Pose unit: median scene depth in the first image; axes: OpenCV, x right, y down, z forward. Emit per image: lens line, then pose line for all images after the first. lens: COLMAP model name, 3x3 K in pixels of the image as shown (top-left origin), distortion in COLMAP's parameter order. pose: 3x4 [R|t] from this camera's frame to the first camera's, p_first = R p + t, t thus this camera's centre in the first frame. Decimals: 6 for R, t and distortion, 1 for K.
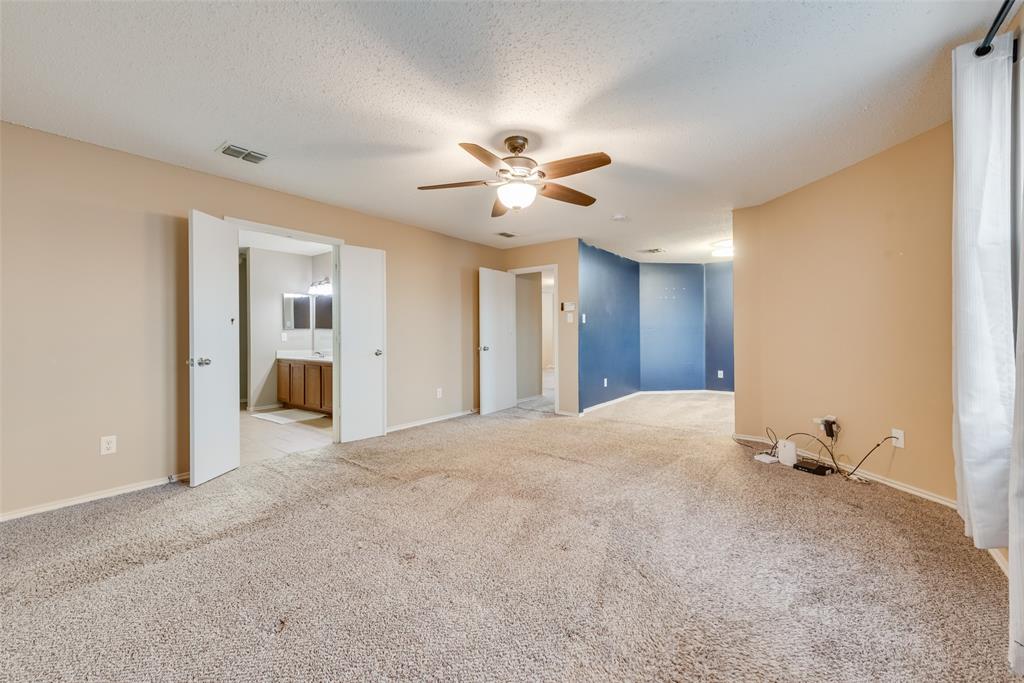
lens RADIAL K [[407.0, 0, 512.5], [0, 407.0, 335.8], [0, 0, 1]] dist [0.001142, -0.000048]
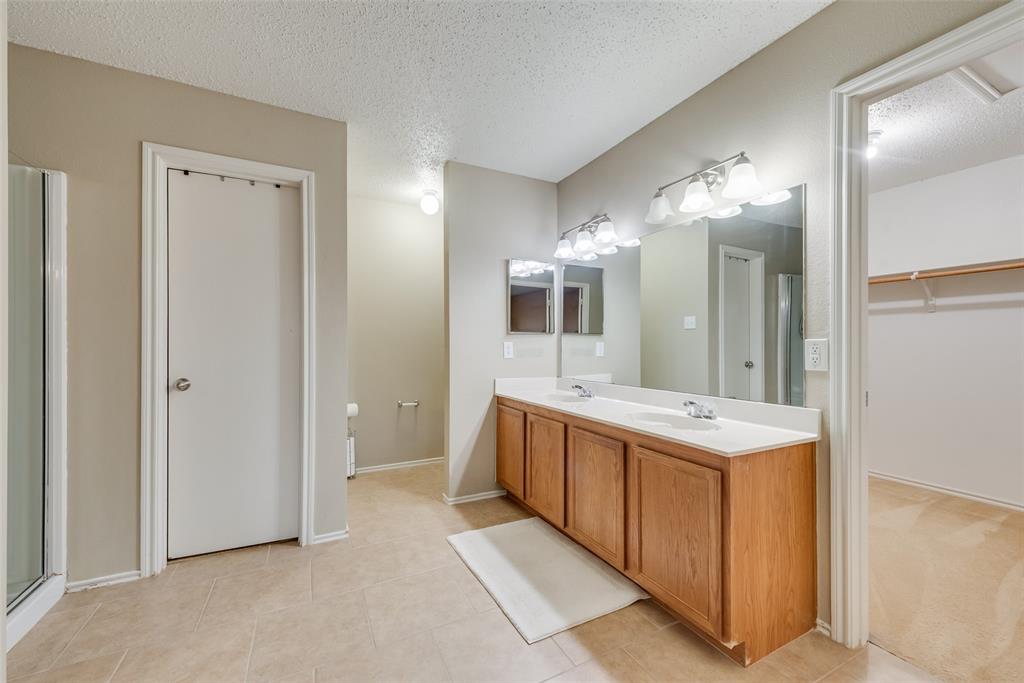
lens RADIAL K [[407.0, 0, 509.3], [0, 407.0, 341.8], [0, 0, 1]] dist [0.001142, -0.000048]
pose [[0.910454, 0.005528, -0.413574, -0.368660], [-0.006929, 0.999974, -0.001887, -0.006447], [0.413553, 0.004584, 0.910469, 0.573325]]
